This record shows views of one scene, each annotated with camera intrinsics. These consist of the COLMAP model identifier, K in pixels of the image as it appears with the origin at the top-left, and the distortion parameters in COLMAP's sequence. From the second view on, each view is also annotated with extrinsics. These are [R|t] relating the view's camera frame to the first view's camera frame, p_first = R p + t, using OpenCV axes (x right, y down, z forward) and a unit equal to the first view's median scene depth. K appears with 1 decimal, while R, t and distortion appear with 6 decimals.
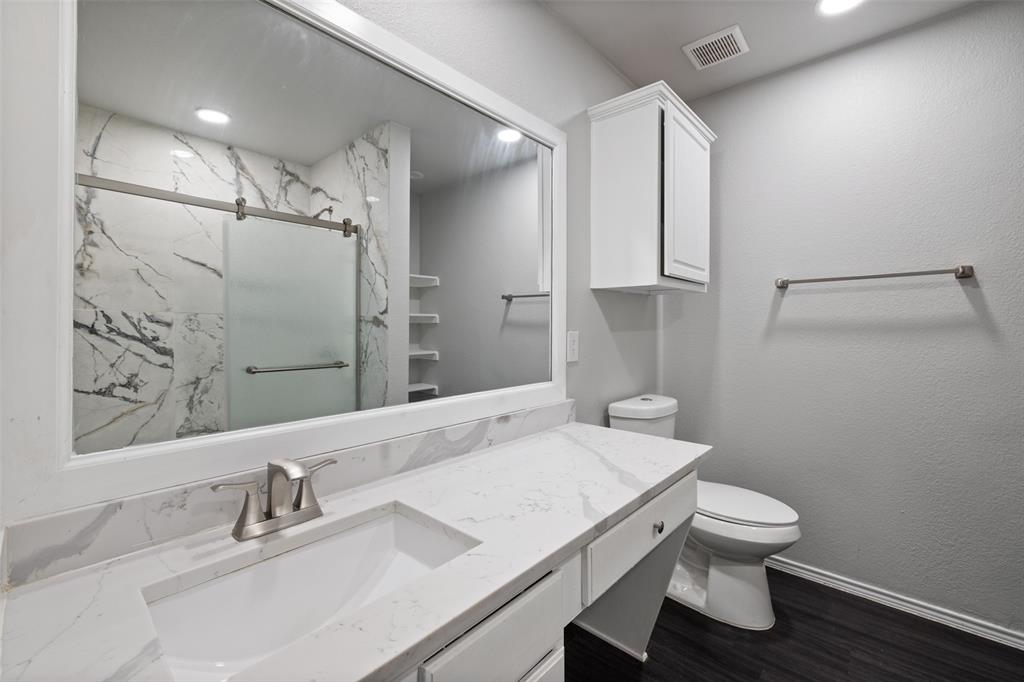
lens RADIAL K [[433.5, 0, 500.7], [0, 433.5, 323.3], [0, 0, 1]] dist [0.000404, 0.000544]
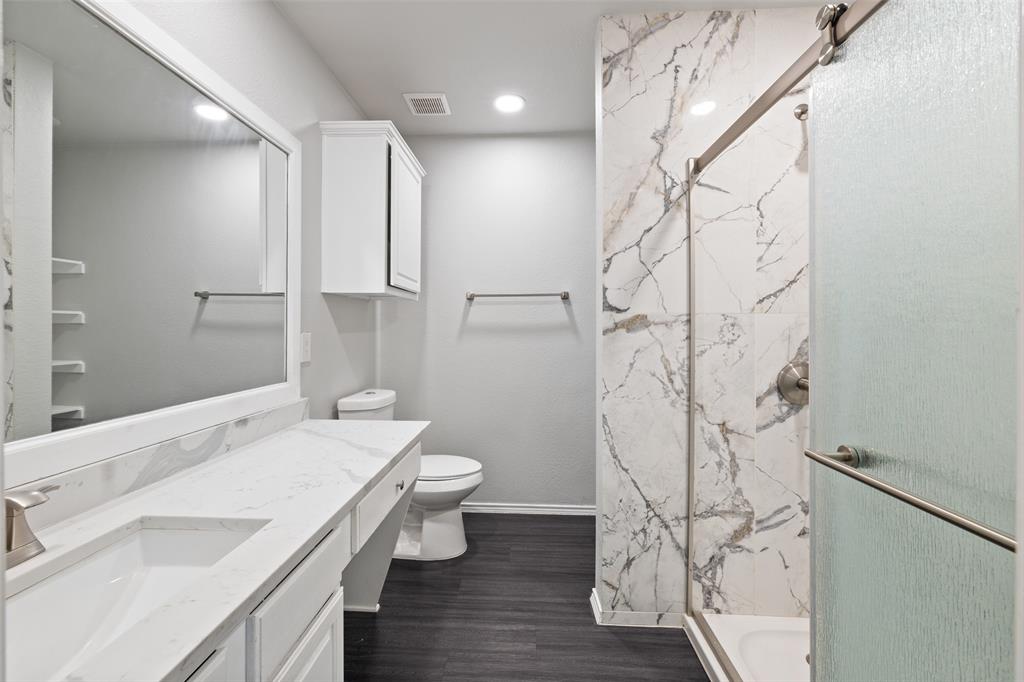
lens RADIAL K [[433.5, 0, 500.7], [0, 433.5, 323.3], [0, 0, 1]] dist [0.000404, 0.000544]
pose [[0.780994, 0.009255, 0.624470, -0.127763], [-0.007083, 0.999957, -0.005963, -0.002041], [-0.624498, 0.000234, 0.781026, -0.113849]]
